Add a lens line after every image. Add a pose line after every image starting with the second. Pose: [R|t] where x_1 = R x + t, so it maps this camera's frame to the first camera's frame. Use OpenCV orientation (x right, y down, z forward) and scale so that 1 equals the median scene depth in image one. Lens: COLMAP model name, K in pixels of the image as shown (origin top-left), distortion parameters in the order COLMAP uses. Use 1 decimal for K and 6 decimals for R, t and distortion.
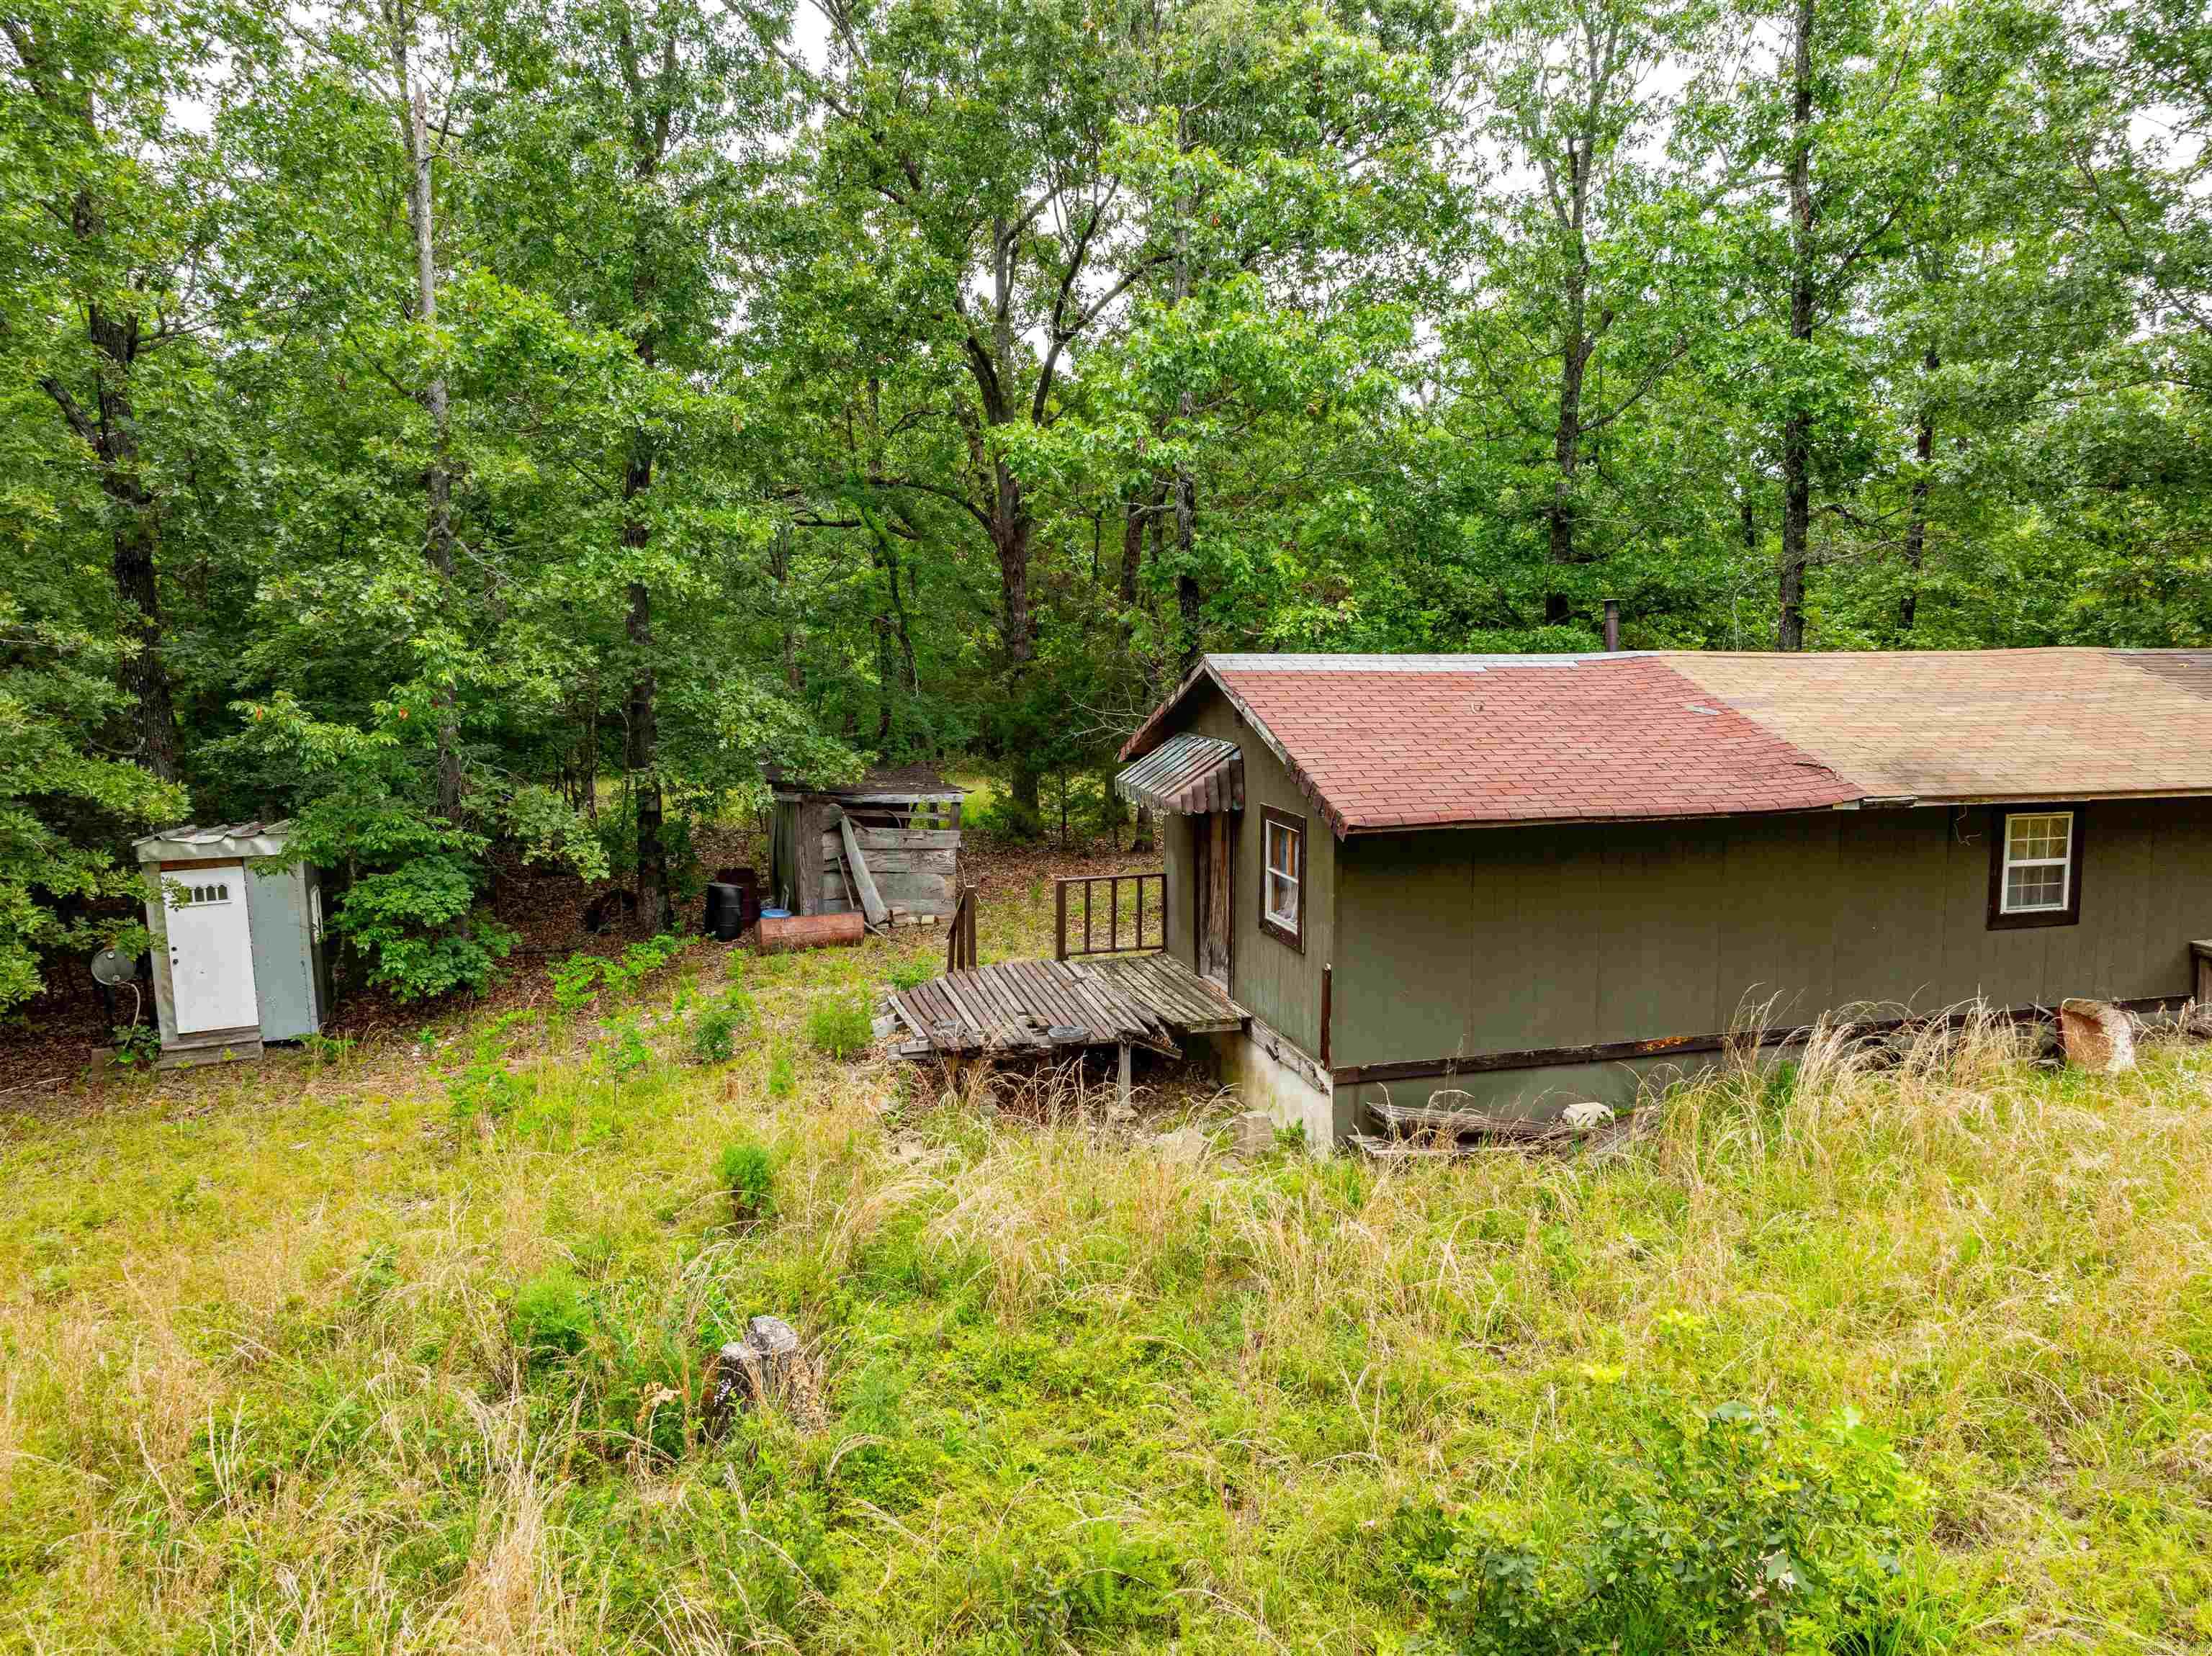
lens RADIAL K [[1554.2, 0, 1104.4], [0, 1554.2, 833.2], [0, 0, 1]] dist [-0.027416, 0.004710]
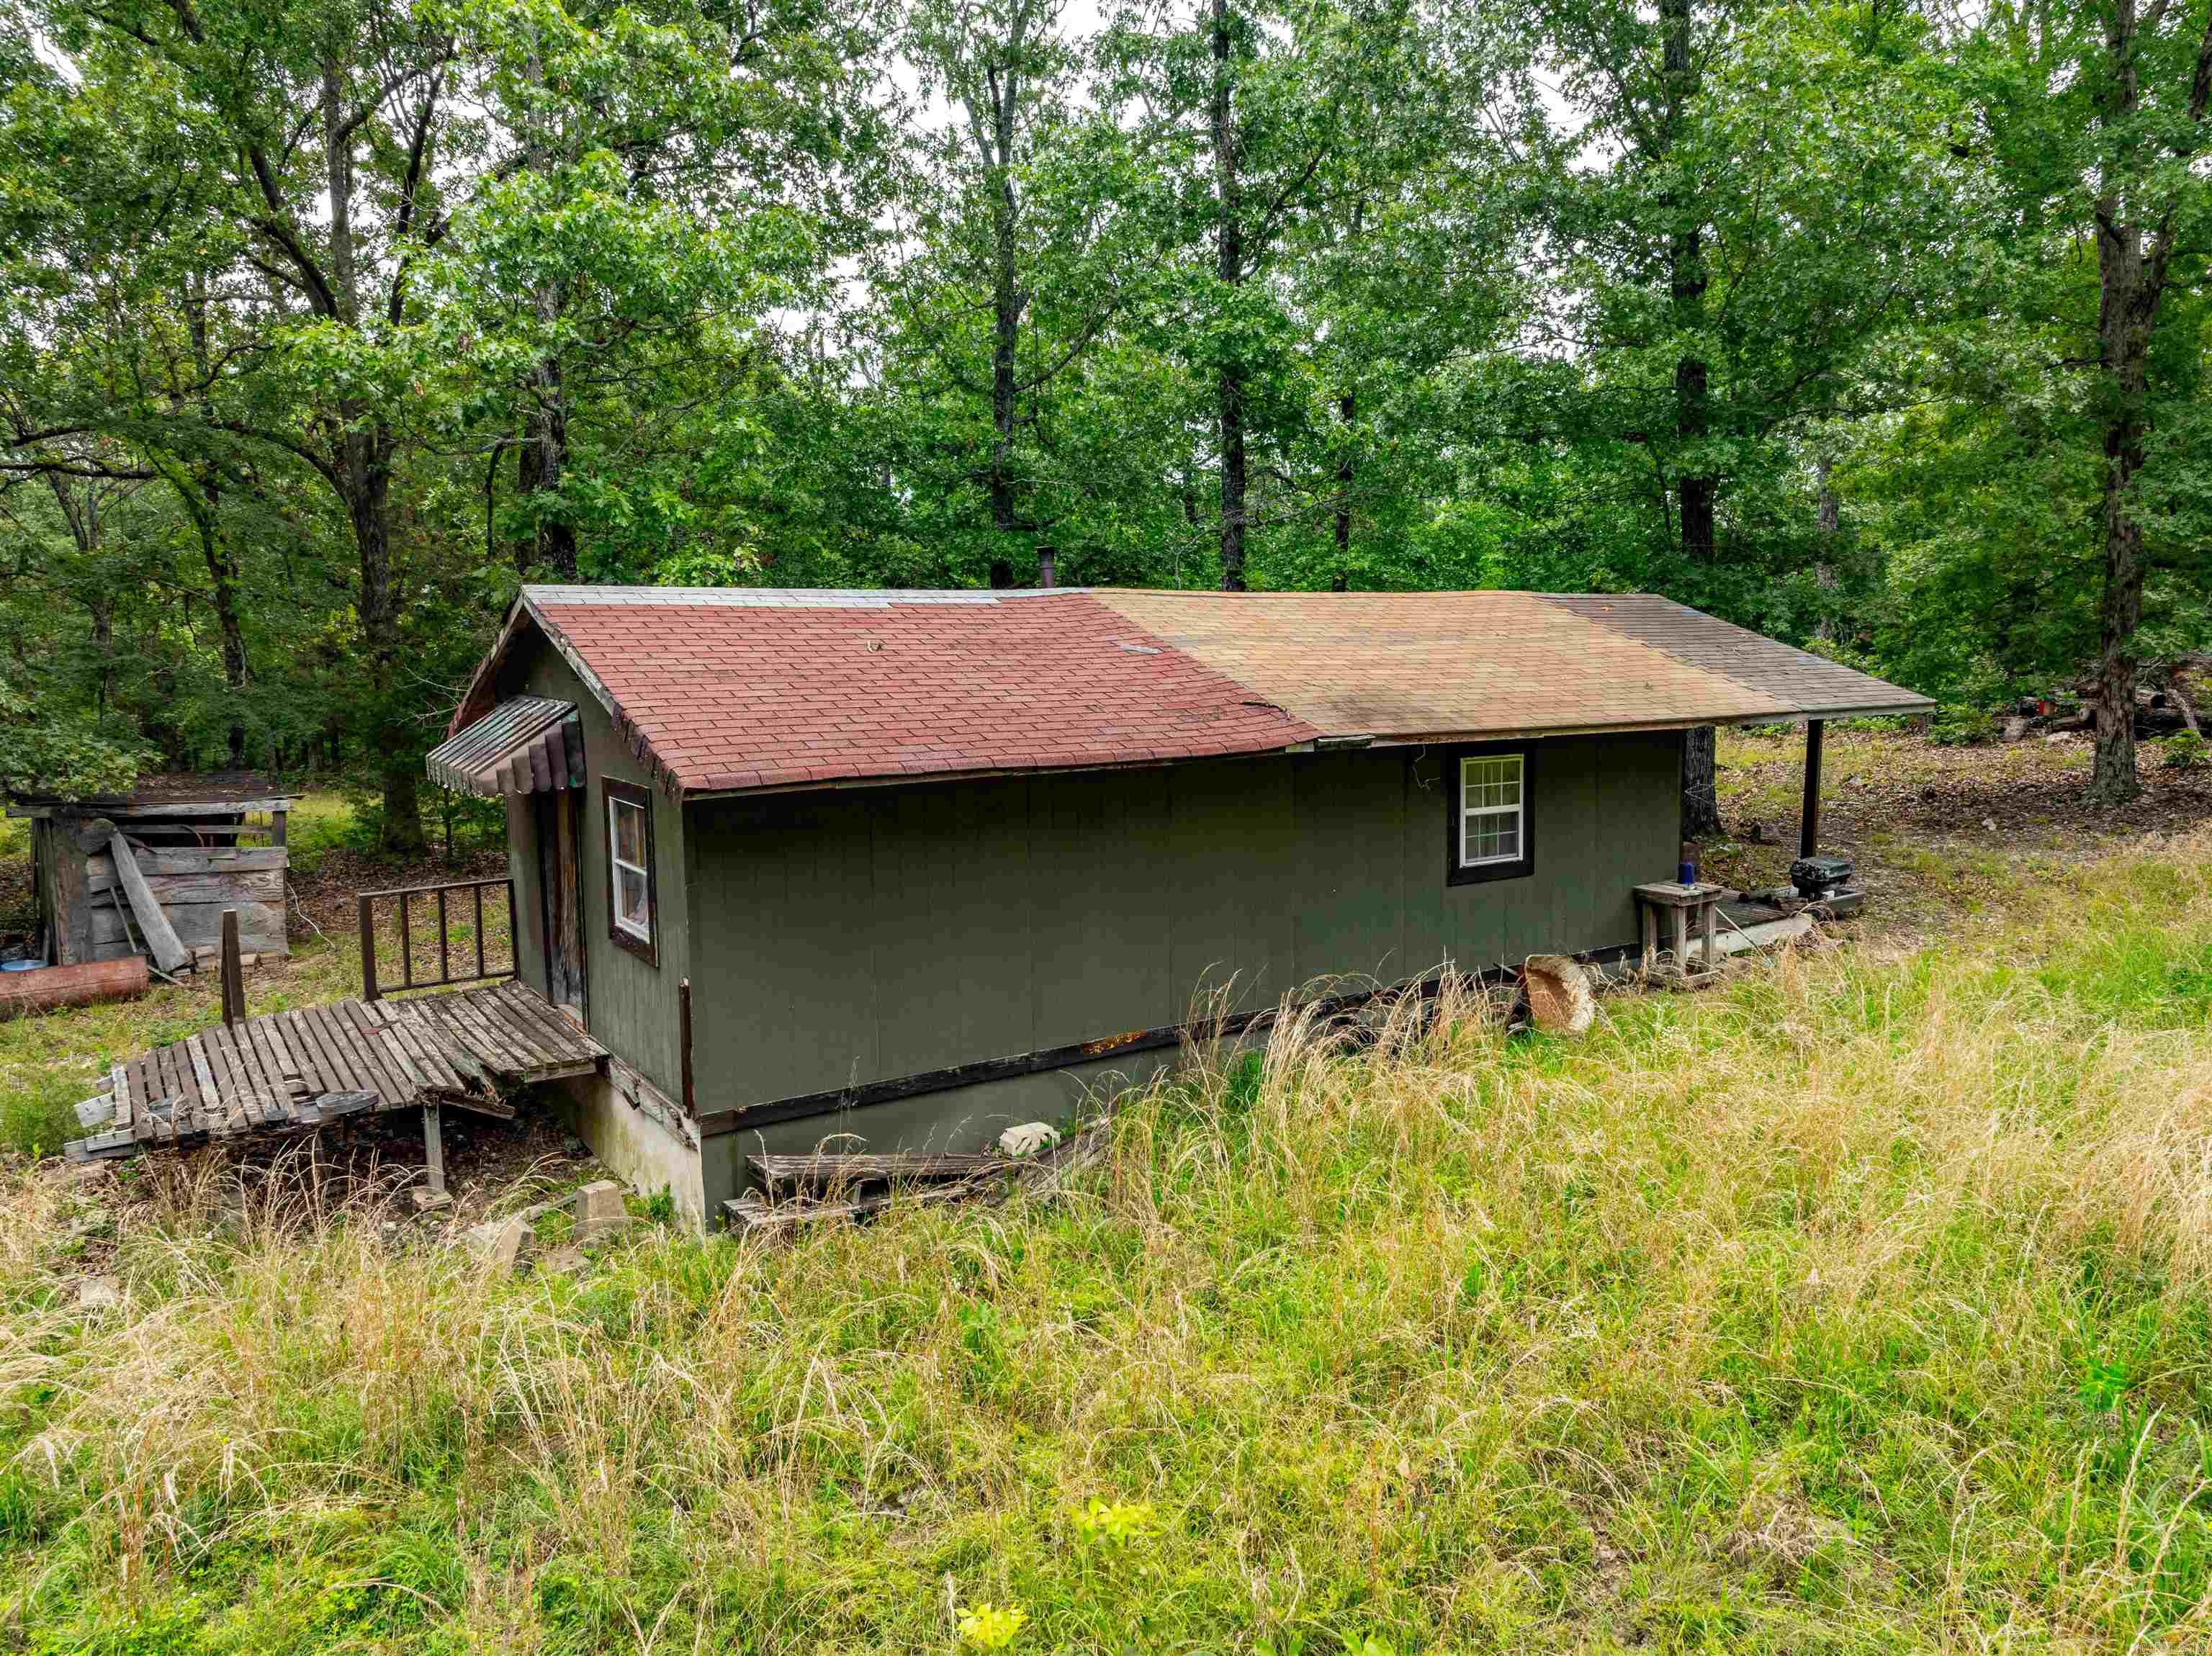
lens RADIAL K [[1713.1, 0, 1106.7], [0, 1713.1, 824.5], [0, 0, 1]] dist [-0.030293, -0.006279]
pose [[0.942425, -0.047433, 0.331036, 0.051879], [0.048685, 0.998804, 0.004514, 0.012310], [-0.330854, 0.011863, 0.943607, 0.114954]]
